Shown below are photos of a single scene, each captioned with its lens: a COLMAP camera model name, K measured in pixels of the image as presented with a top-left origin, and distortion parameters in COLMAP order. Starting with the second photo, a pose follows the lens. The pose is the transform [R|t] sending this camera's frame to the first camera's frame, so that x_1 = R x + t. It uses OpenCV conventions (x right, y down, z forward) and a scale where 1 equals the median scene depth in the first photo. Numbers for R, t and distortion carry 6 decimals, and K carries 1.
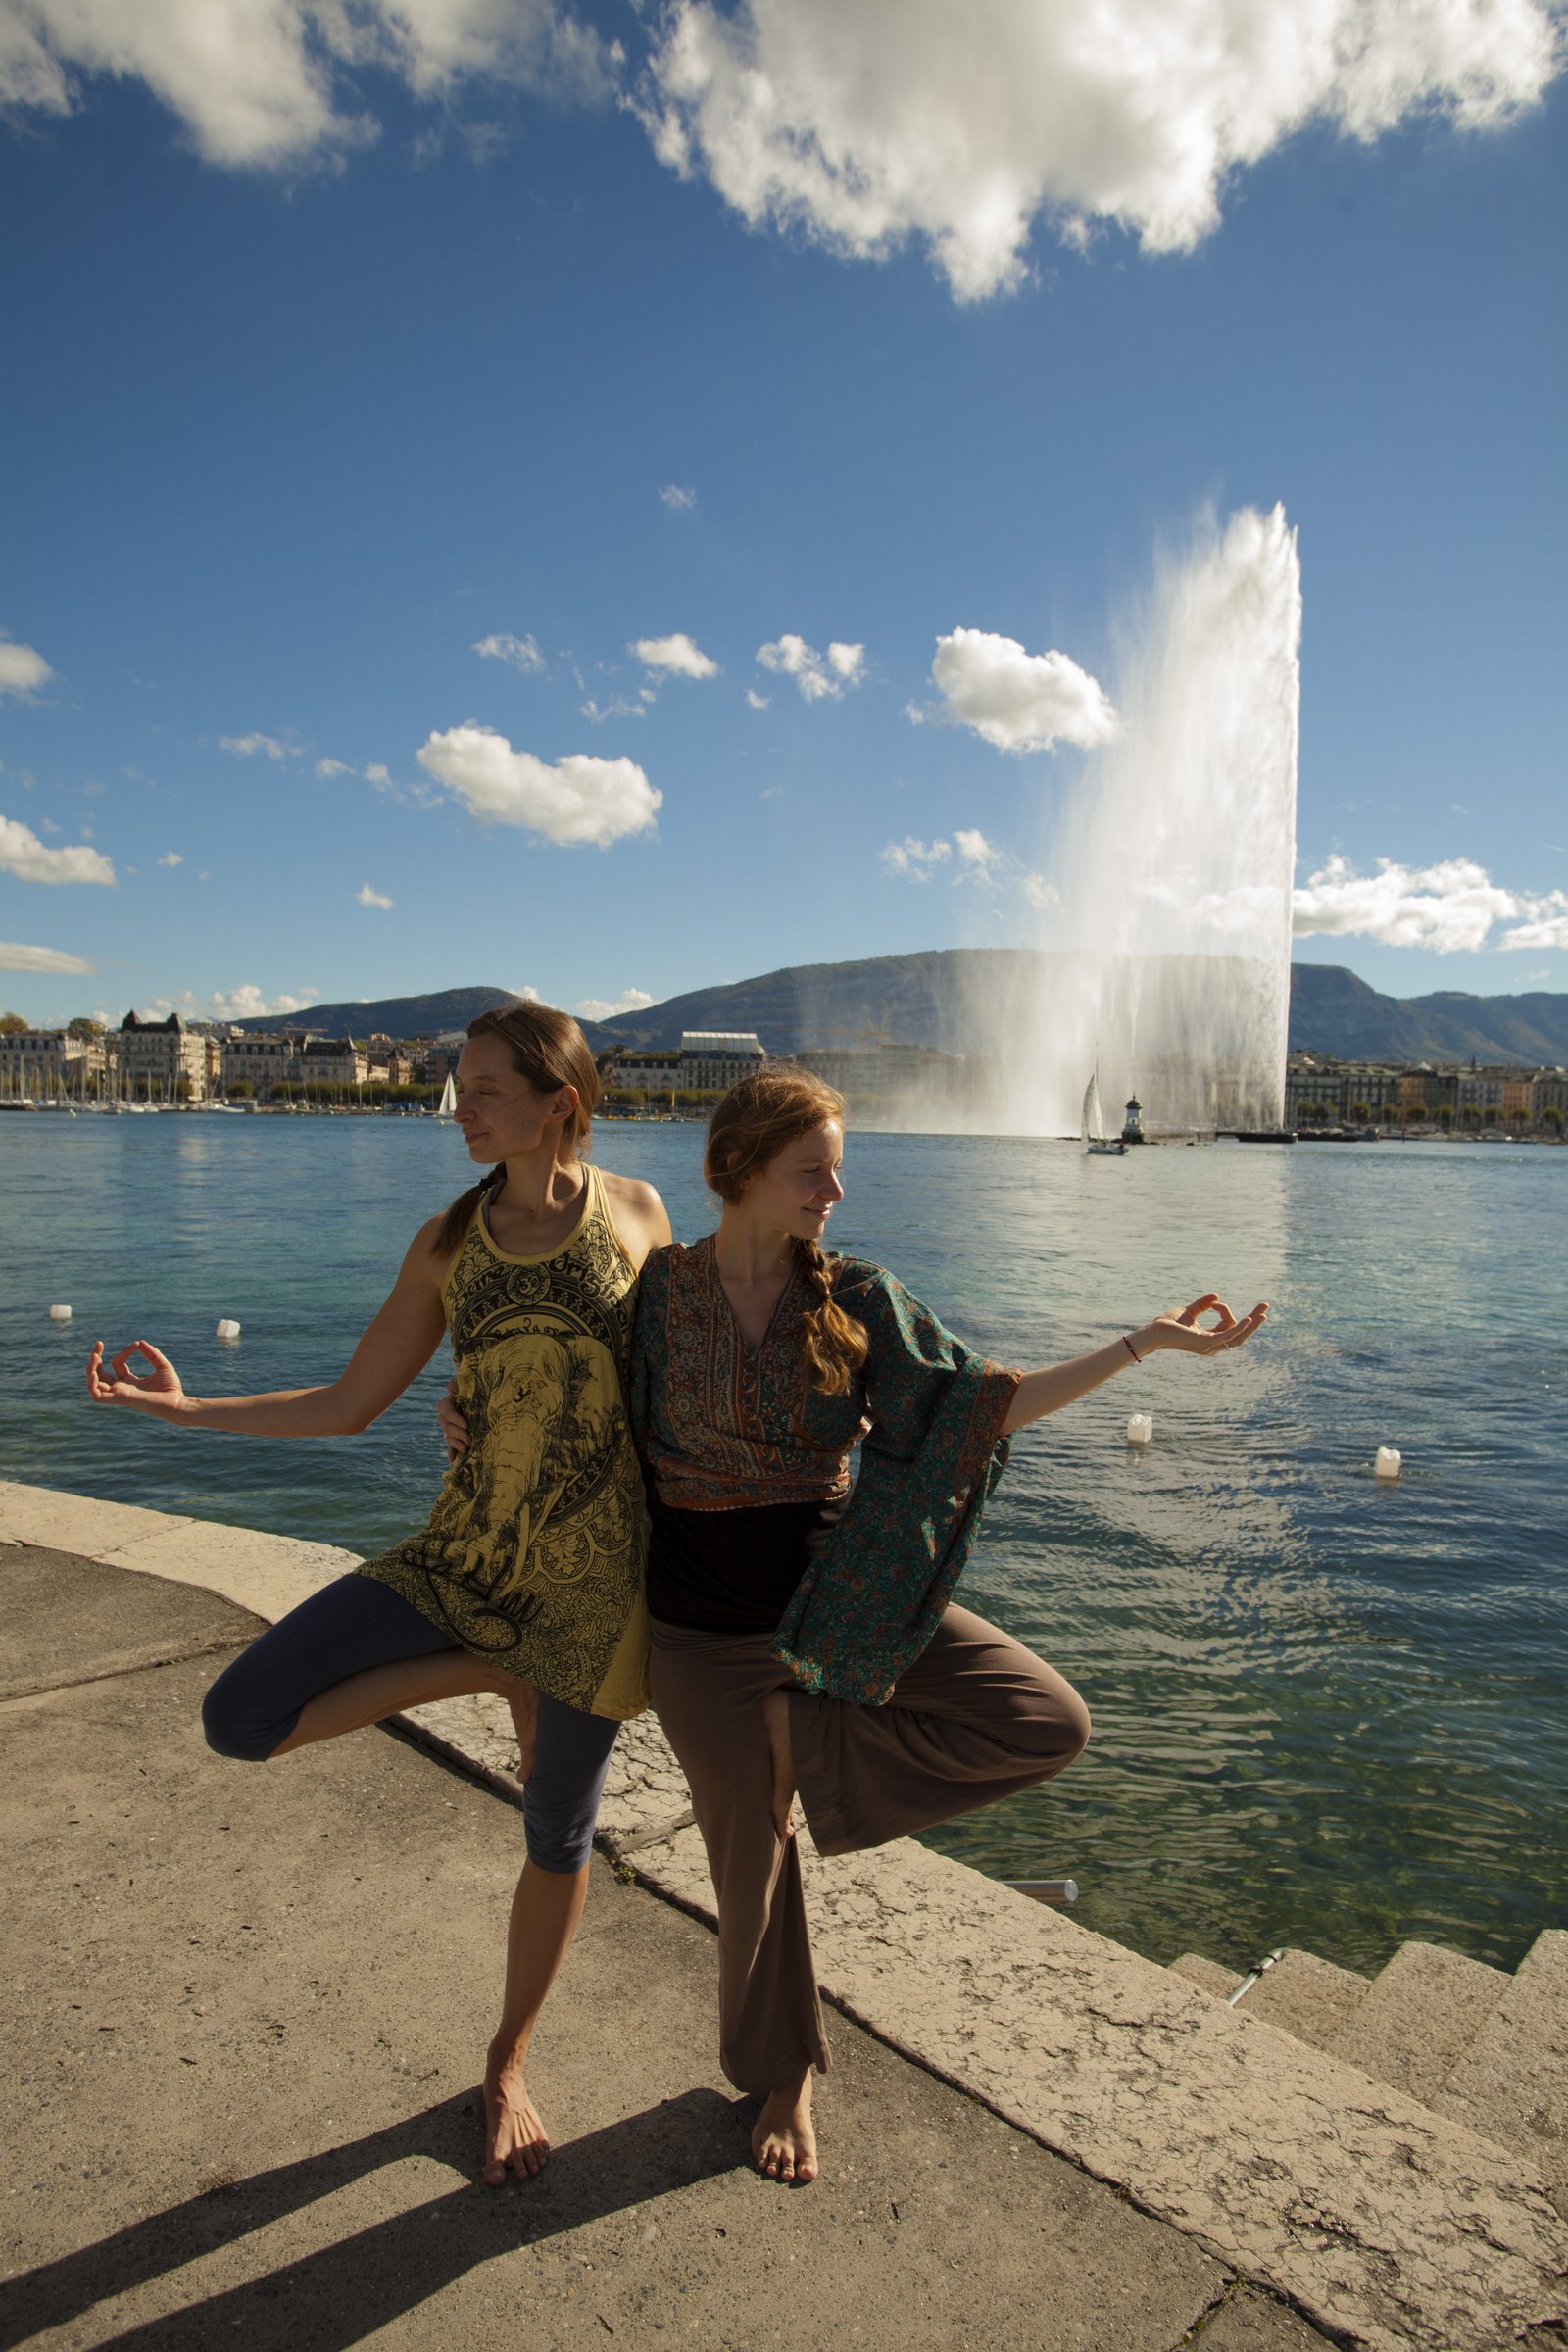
lens RADIAL K [[1477.0, 0, 777.4], [0, 1477.0, 1173.9], [0, 0, 1]] dist [-0.055899, 0.044170]
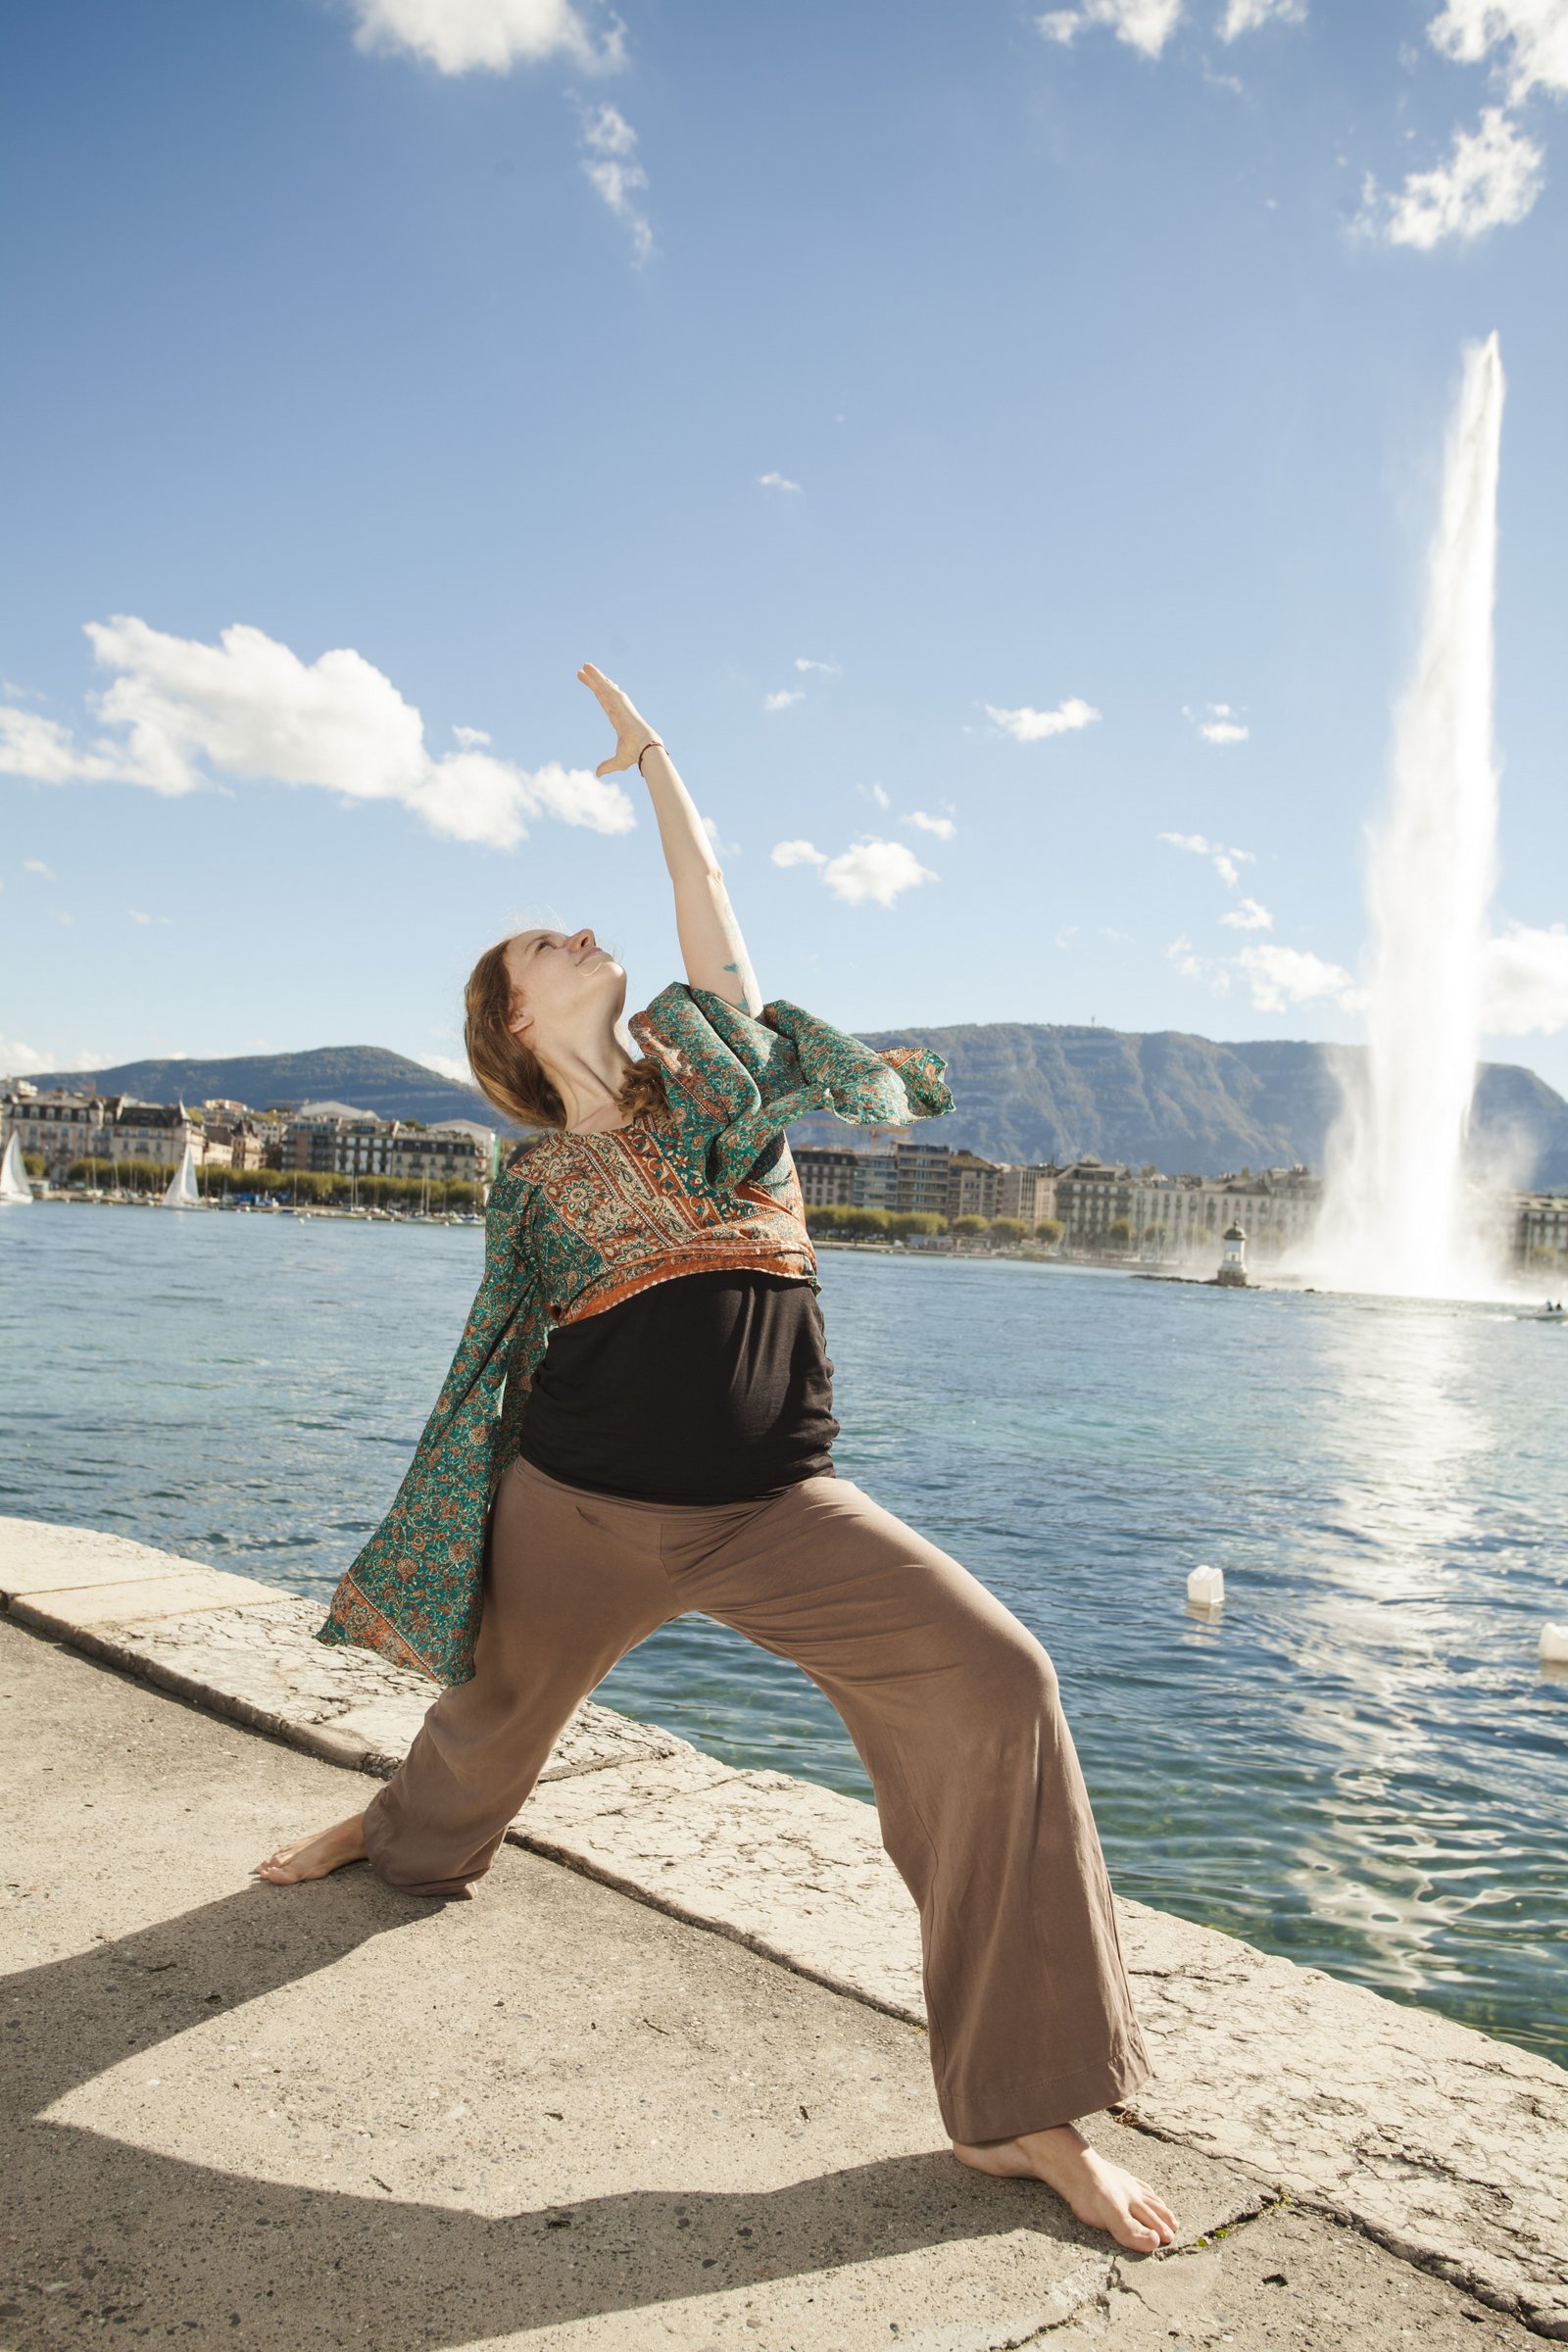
lens RADIAL K [[1996.3, 0, 775.2], [0, 1996.3, 1183.9], [0, 0, 1]] dist [-0.028342, 0.089516]
pose [[0.999058, 0.042595, 0.008296, 0.033221], [-0.041877, 0.996448, -0.073064, 0.281608], [-0.011379, 0.072648, 0.997293, -0.003911]]
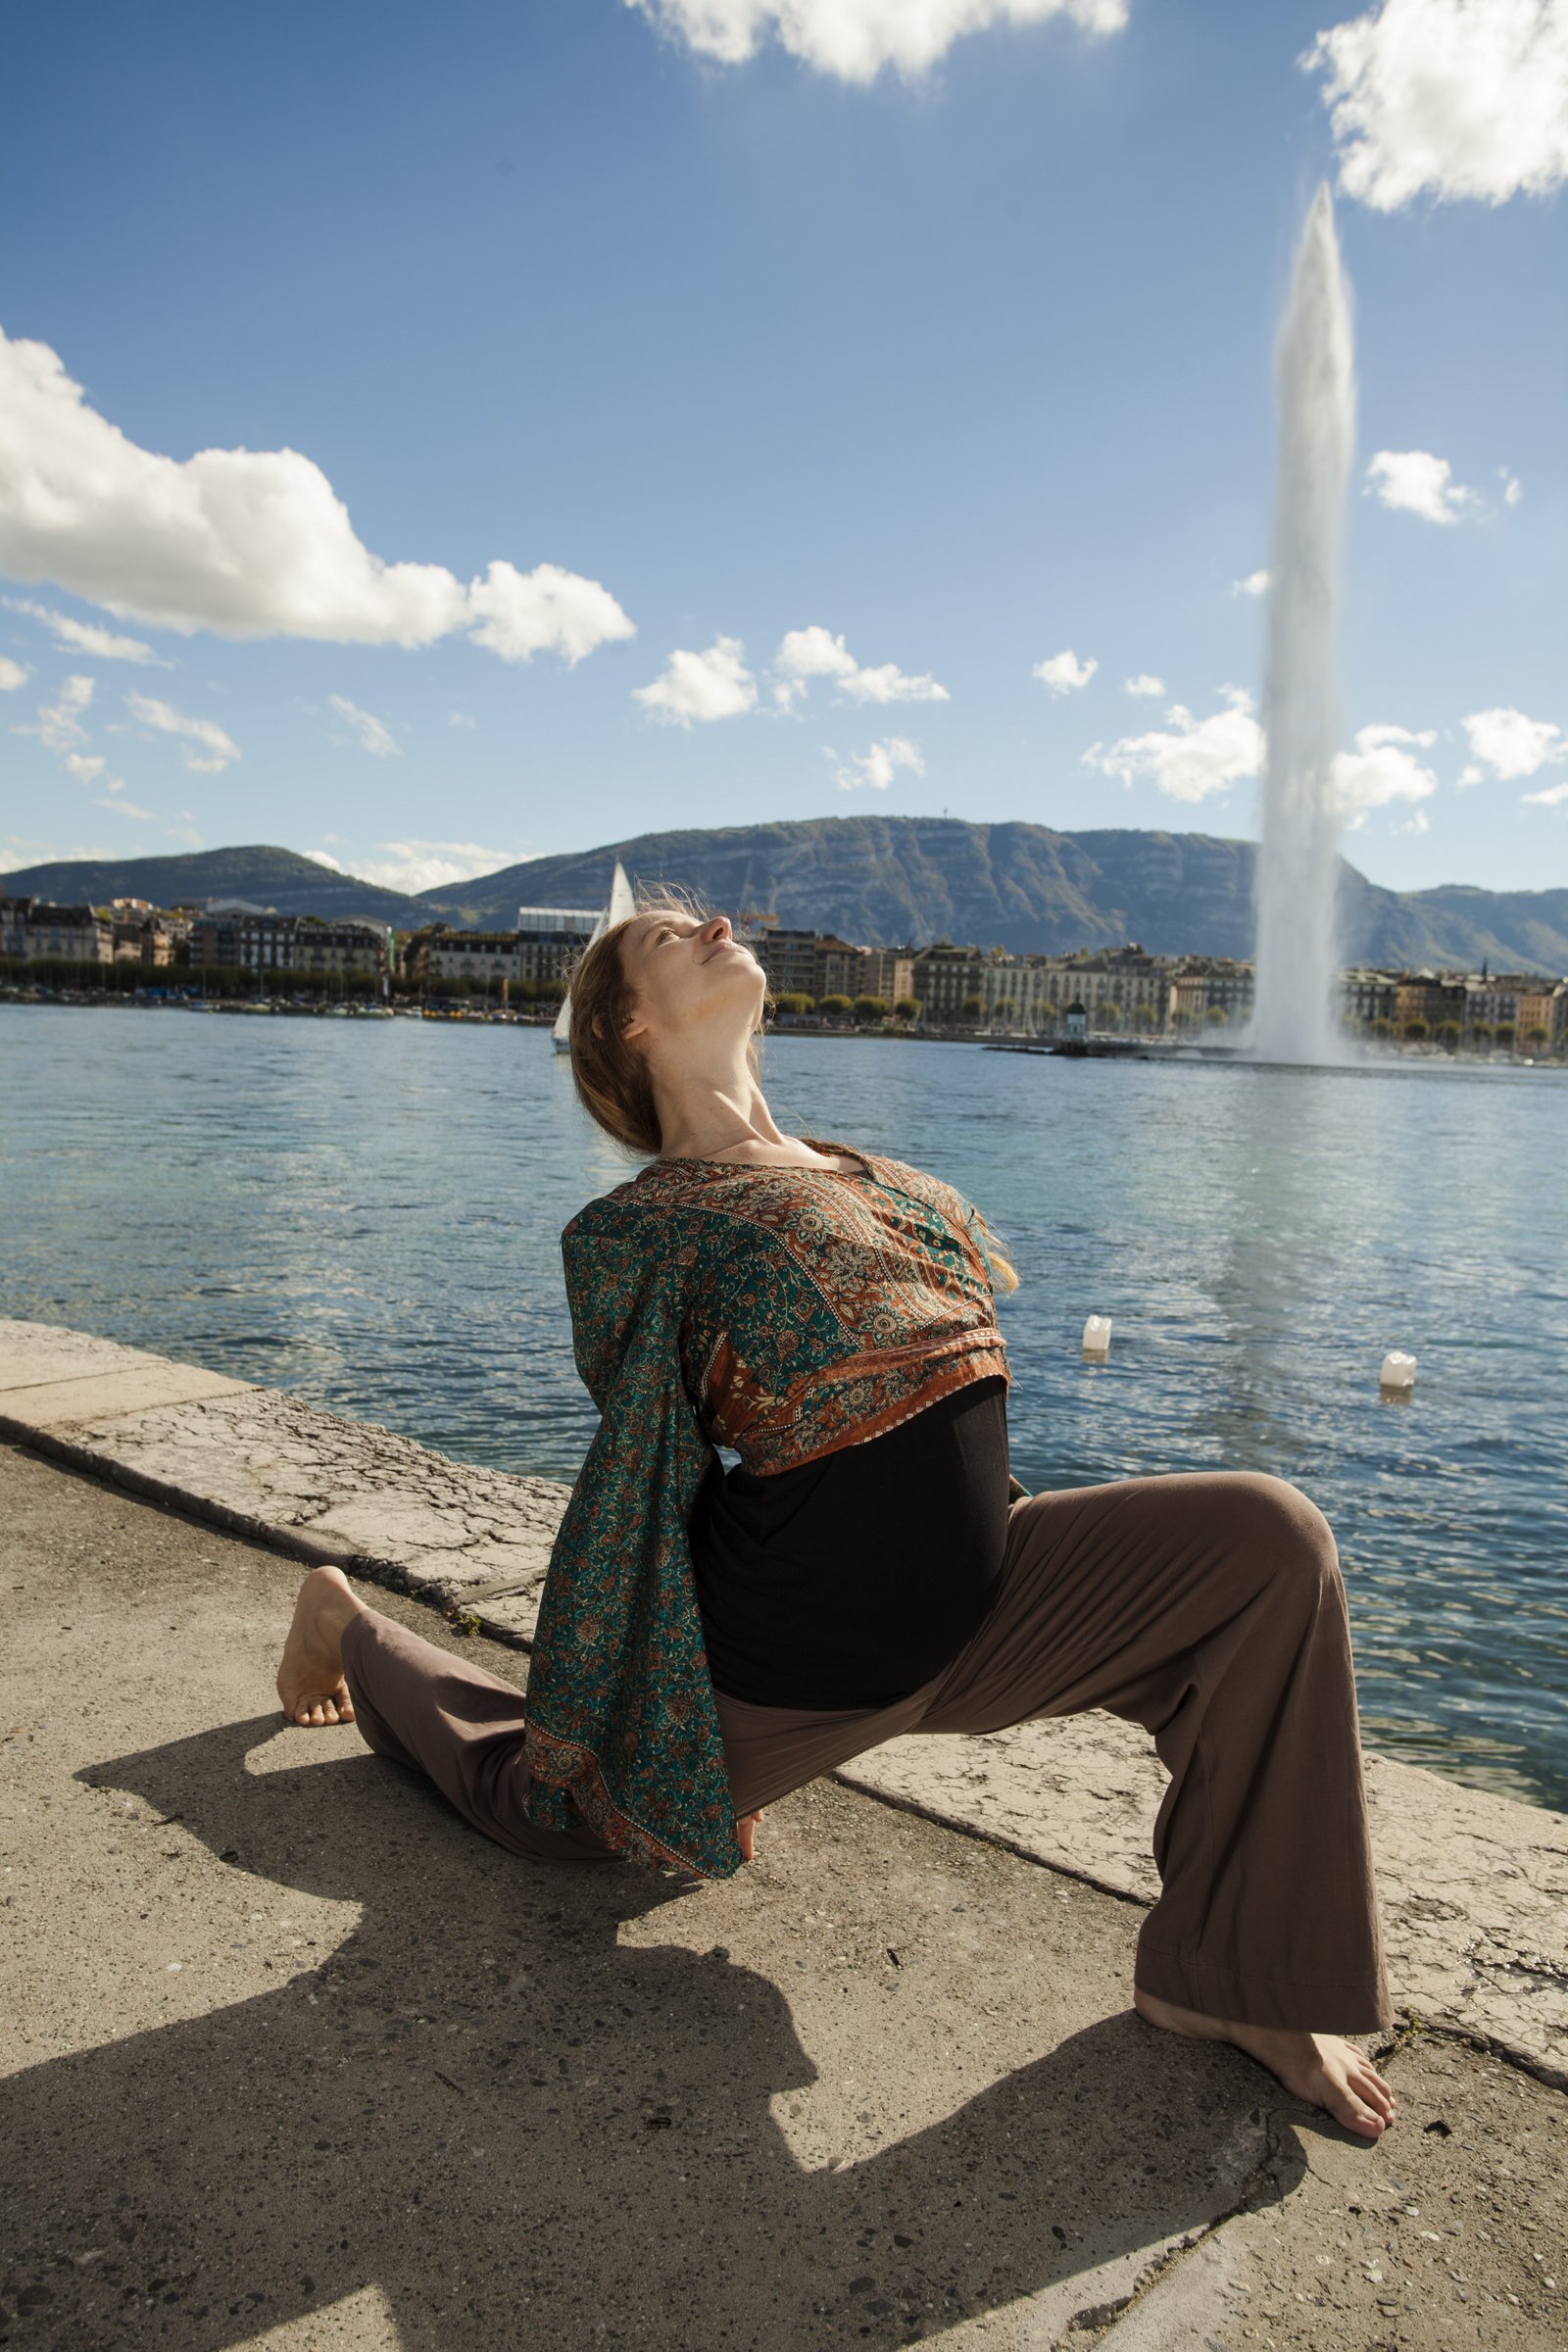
lens RADIAL K [[1821.4, 0, 777.9], [0, 1821.4, 1198.5], [0, 0, 1]] dist [-0.041413, 0.079264]
pose [[0.996688, 0.015837, 0.079761, -0.035007], [-0.019884, 0.998541, 0.050199, 0.280914], [-0.078849, -0.051619, 0.995549, 0.175565]]
